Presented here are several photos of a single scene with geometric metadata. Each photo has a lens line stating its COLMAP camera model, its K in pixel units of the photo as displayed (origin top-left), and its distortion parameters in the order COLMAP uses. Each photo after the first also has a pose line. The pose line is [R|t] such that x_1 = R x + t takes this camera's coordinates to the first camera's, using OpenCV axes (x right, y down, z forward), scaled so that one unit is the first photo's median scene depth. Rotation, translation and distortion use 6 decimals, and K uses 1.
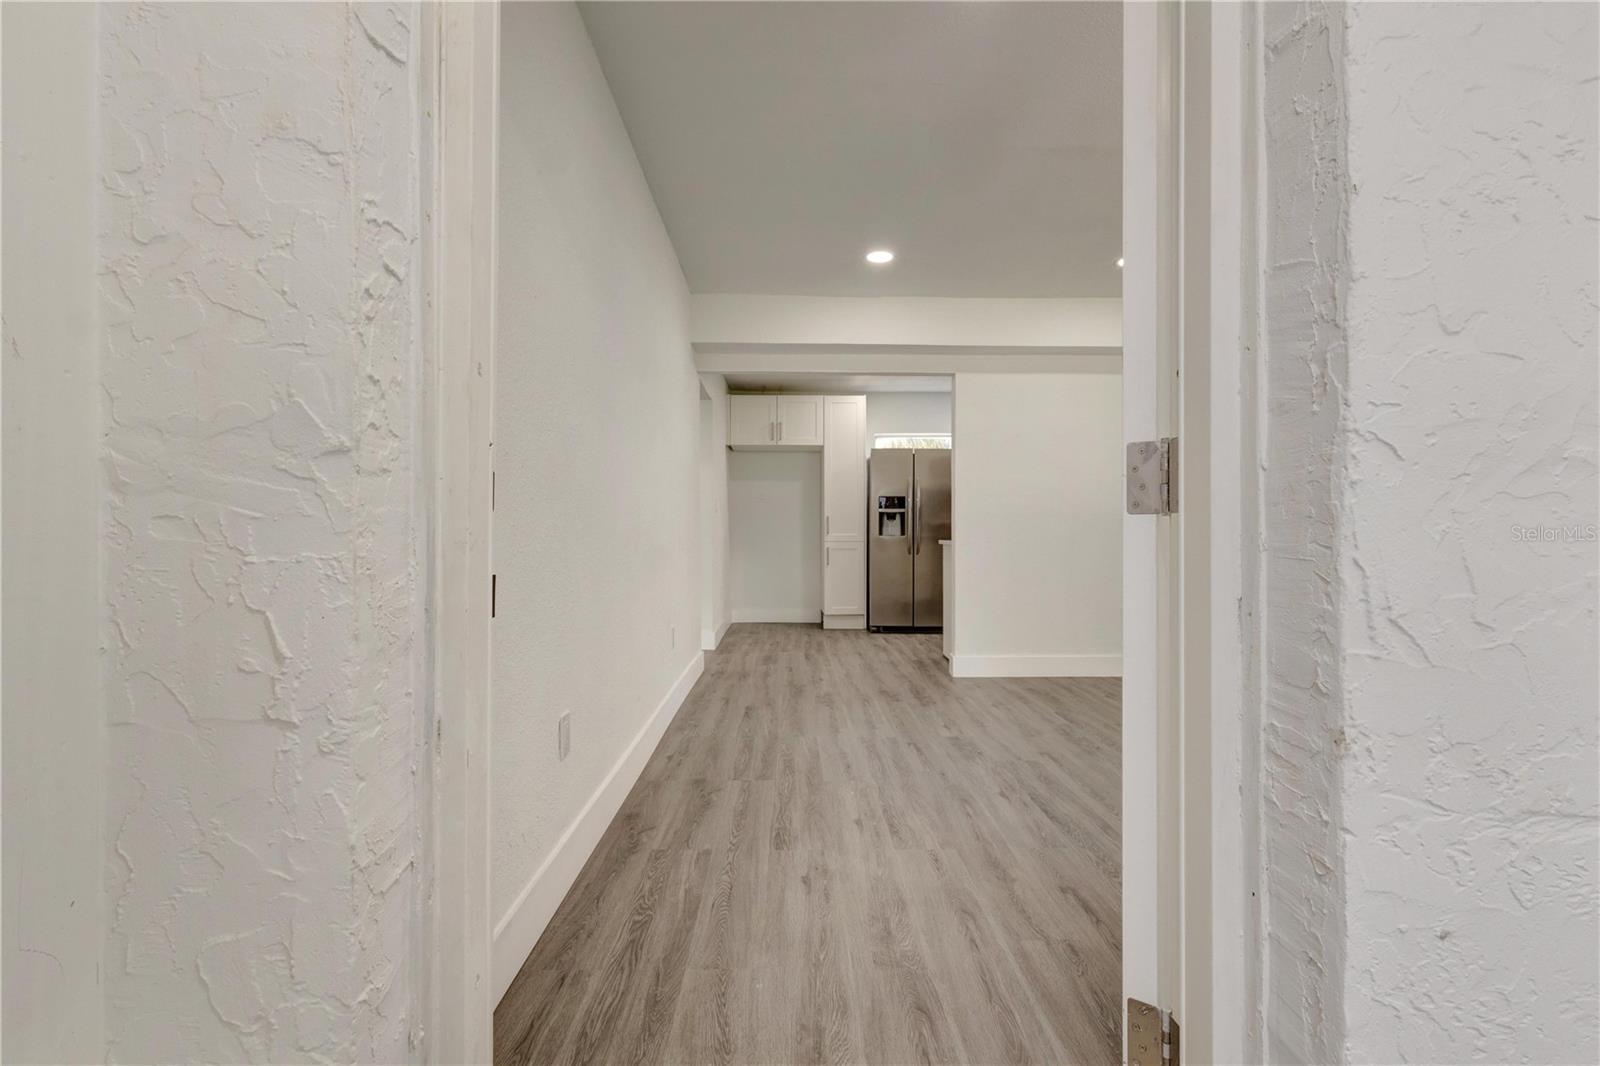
lens RADIAL K [[734.6, 0, 797.6], [0, 734.6, 531.8], [0, 0, 1]] dist [0.000745, 0.000817]
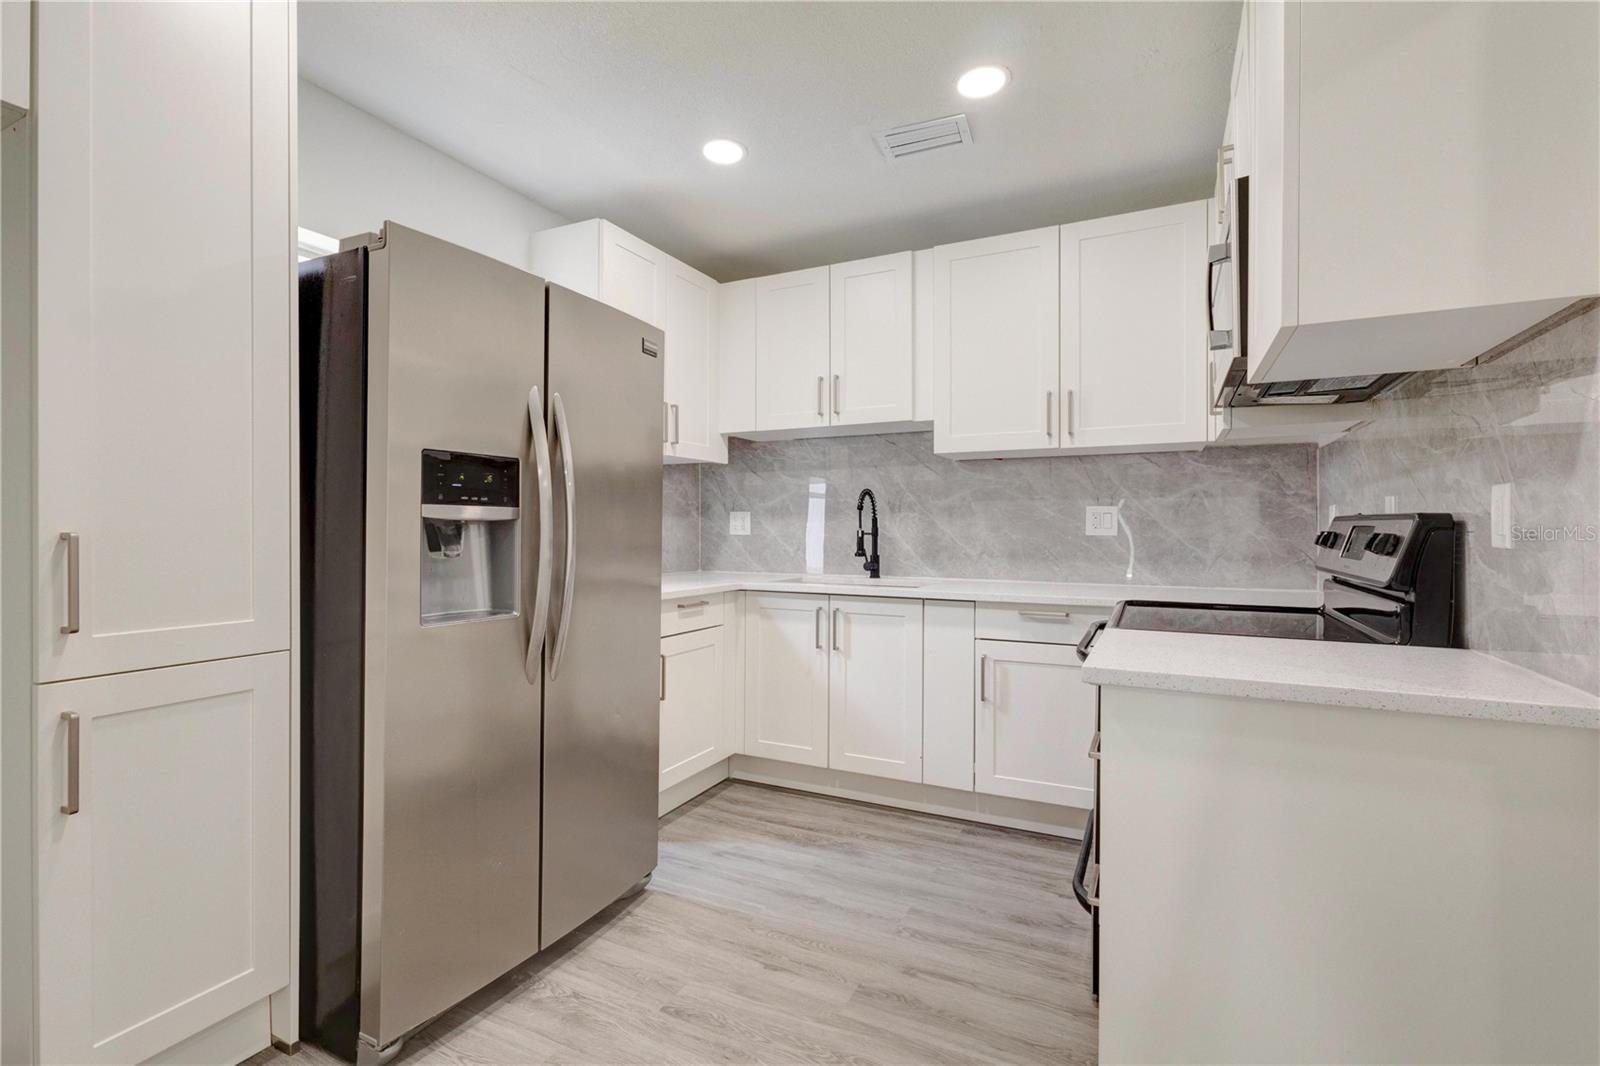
lens RADIAL K [[734.6, 0, 801.9], [0, 734.6, 535.9], [0, 0, 1]] dist [0.000745, 0.000817]
pose [[0.458408, -0.001973, 0.888740, -0.049982], [-0.003452, 0.999986, 0.004000, -0.032531], [-0.888735, -0.004902, 0.458395, 1.141867]]
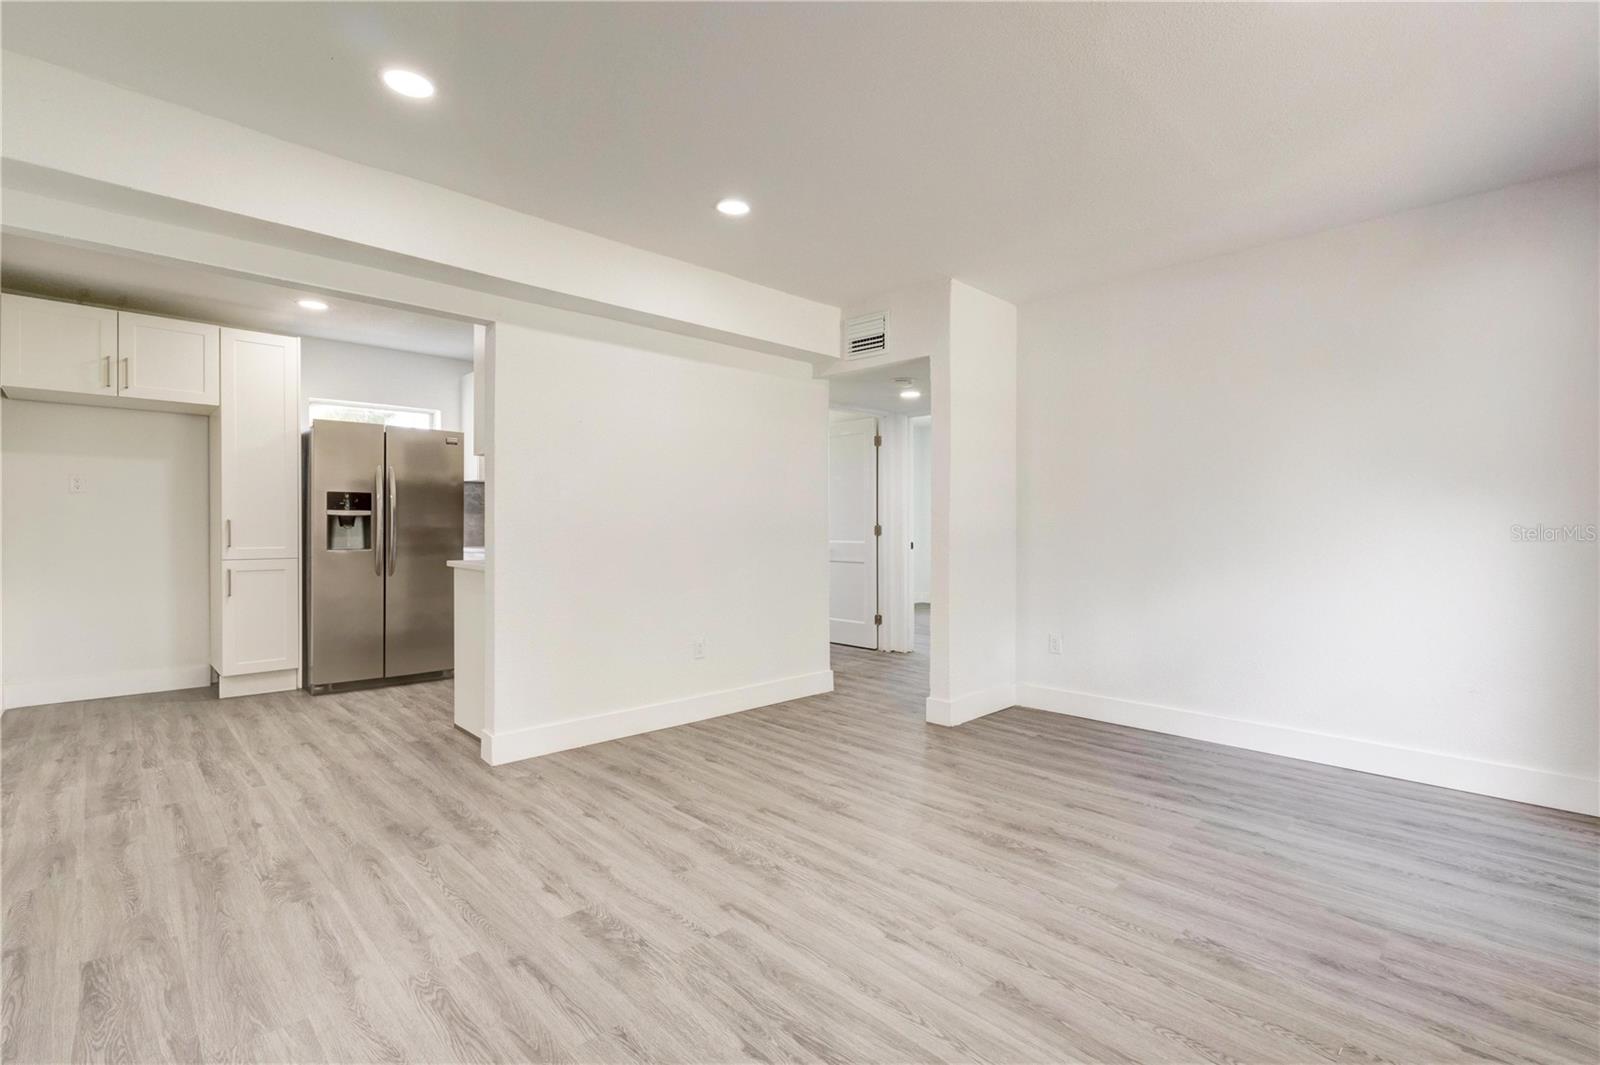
lens RADIAL K [[734.6, 0, 794.8], [0, 734.6, 532.8], [0, 0, 1]] dist [0.000745, 0.000817]
pose [[0.734097, -0.003561, 0.679035, -0.045719], [-0.005220, 0.999927, 0.010888, -0.028650], [-0.679024, -0.011538, 0.734025, 0.311739]]
